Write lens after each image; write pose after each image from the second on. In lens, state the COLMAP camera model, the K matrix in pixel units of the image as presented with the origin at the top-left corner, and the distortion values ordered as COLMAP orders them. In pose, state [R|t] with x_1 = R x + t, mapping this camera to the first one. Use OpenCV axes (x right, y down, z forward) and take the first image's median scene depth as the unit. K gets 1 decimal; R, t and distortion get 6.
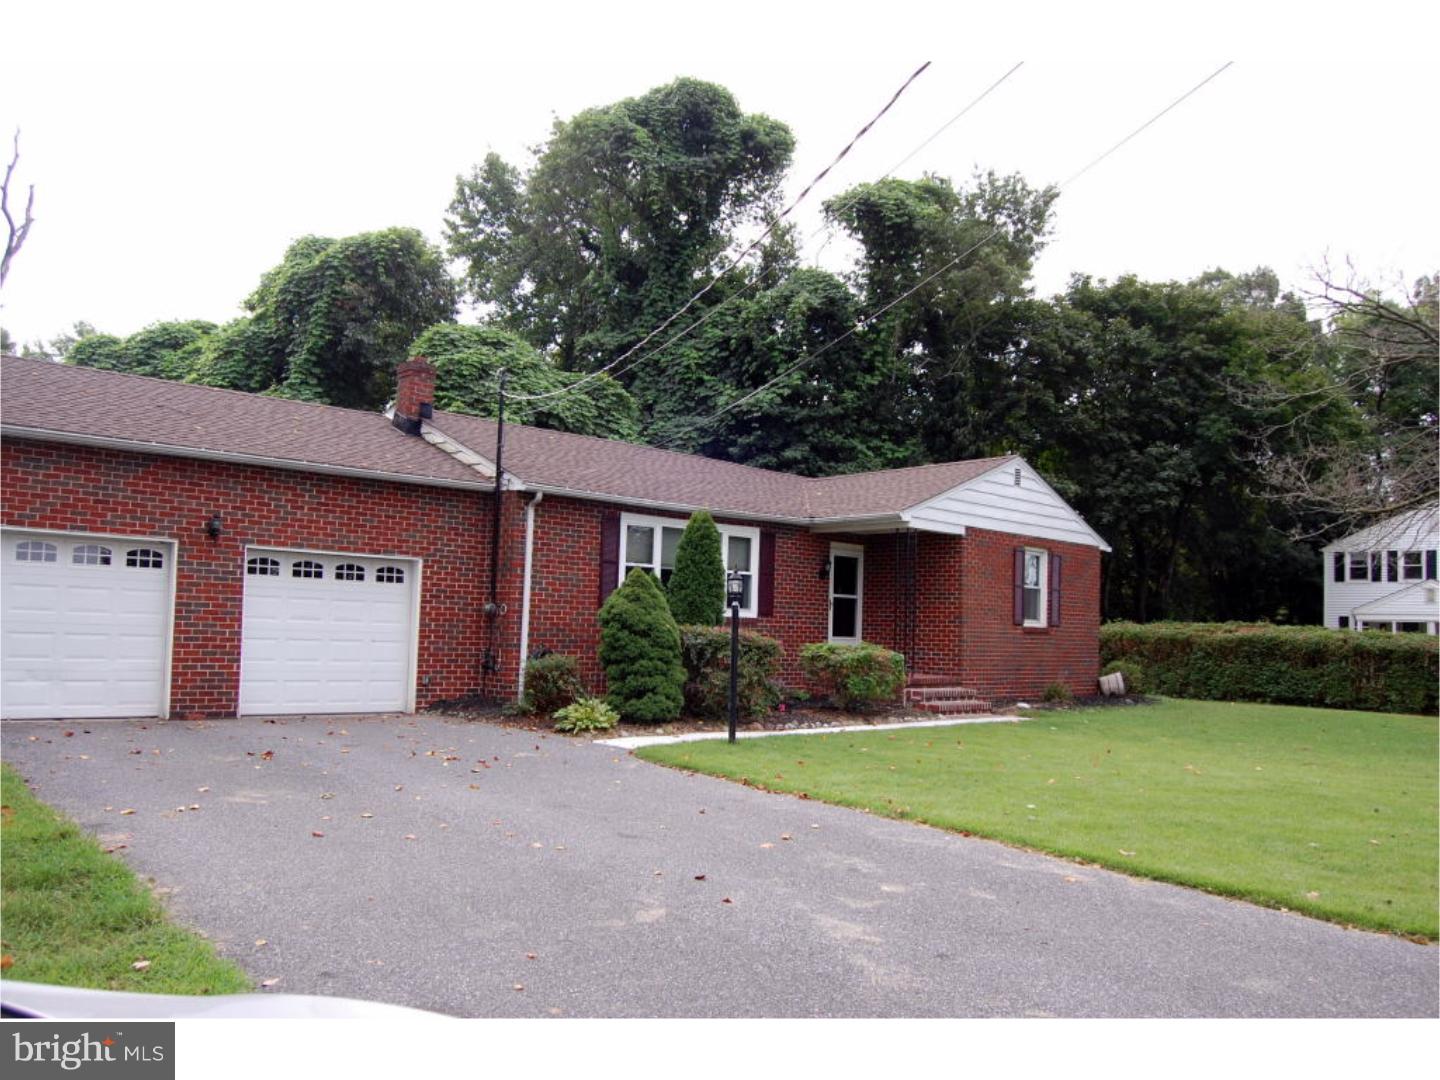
lens RADIAL K [[1131.4, 0, 720.0], [0, 1131.4, 540.0], [0, 0, 1]] dist [-0.068373, 0.002428]
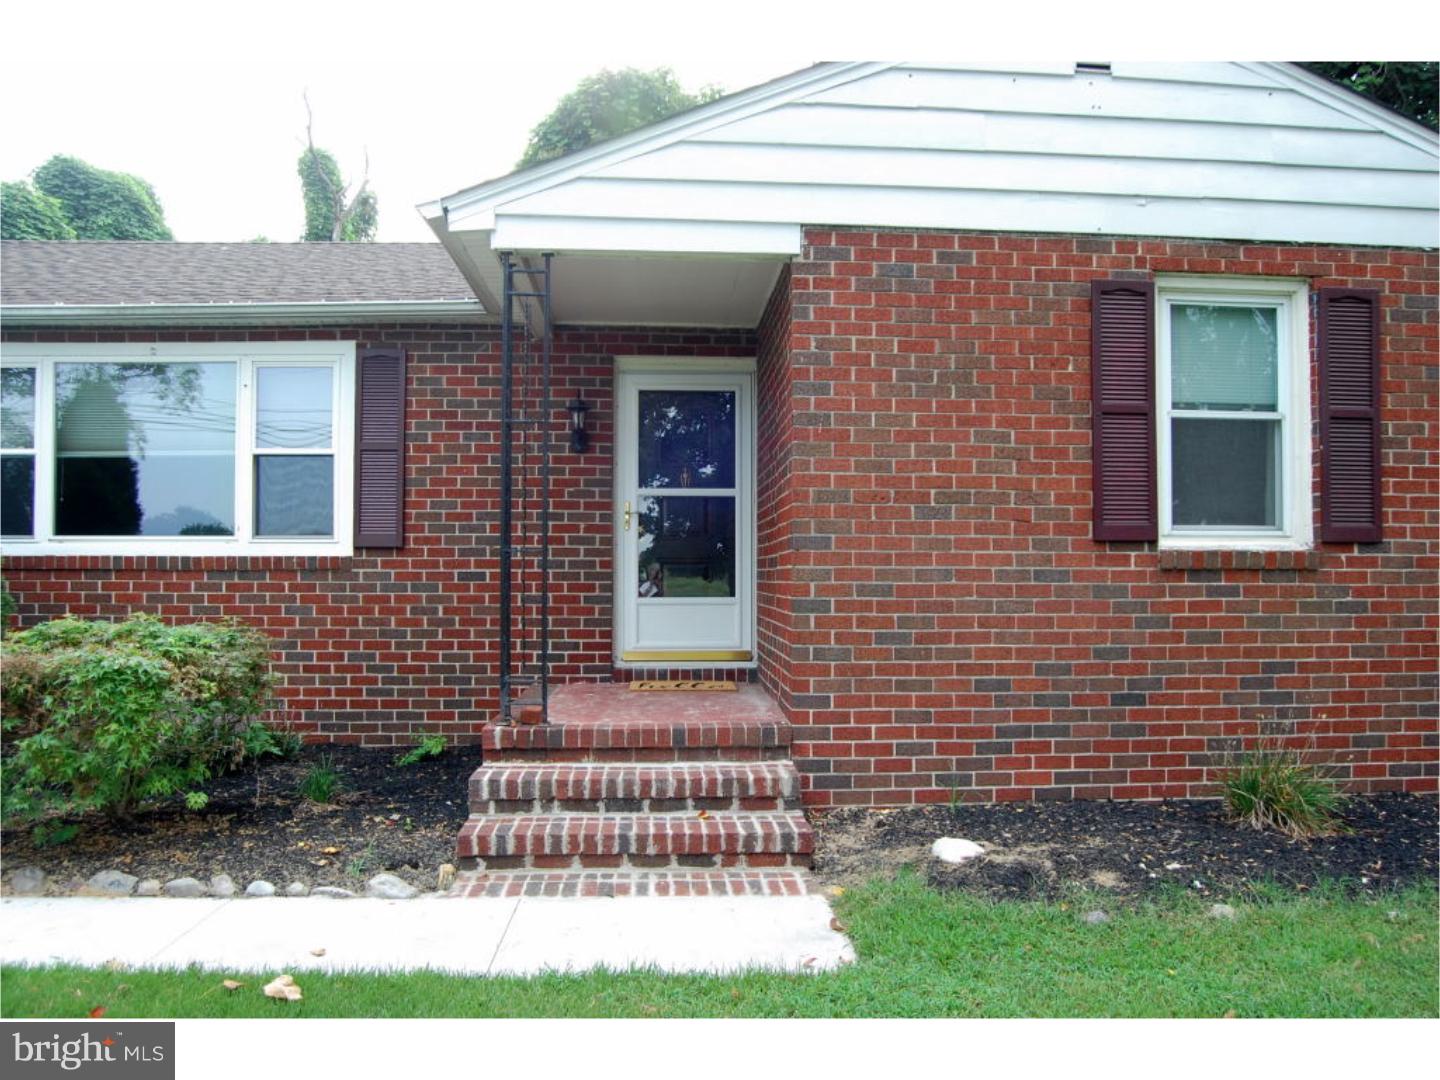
lens RADIAL K [[1131.4, 0, 720.0], [0, 1131.4, 540.0], [0, 0, 1]] dist [-0.068373, 0.002428]
pose [[0.769841, -0.052378, -0.636082, 0.369274], [0.074954, 0.997150, 0.008606, 0.064196], [0.633819, -0.054302, 0.771573, 0.712176]]
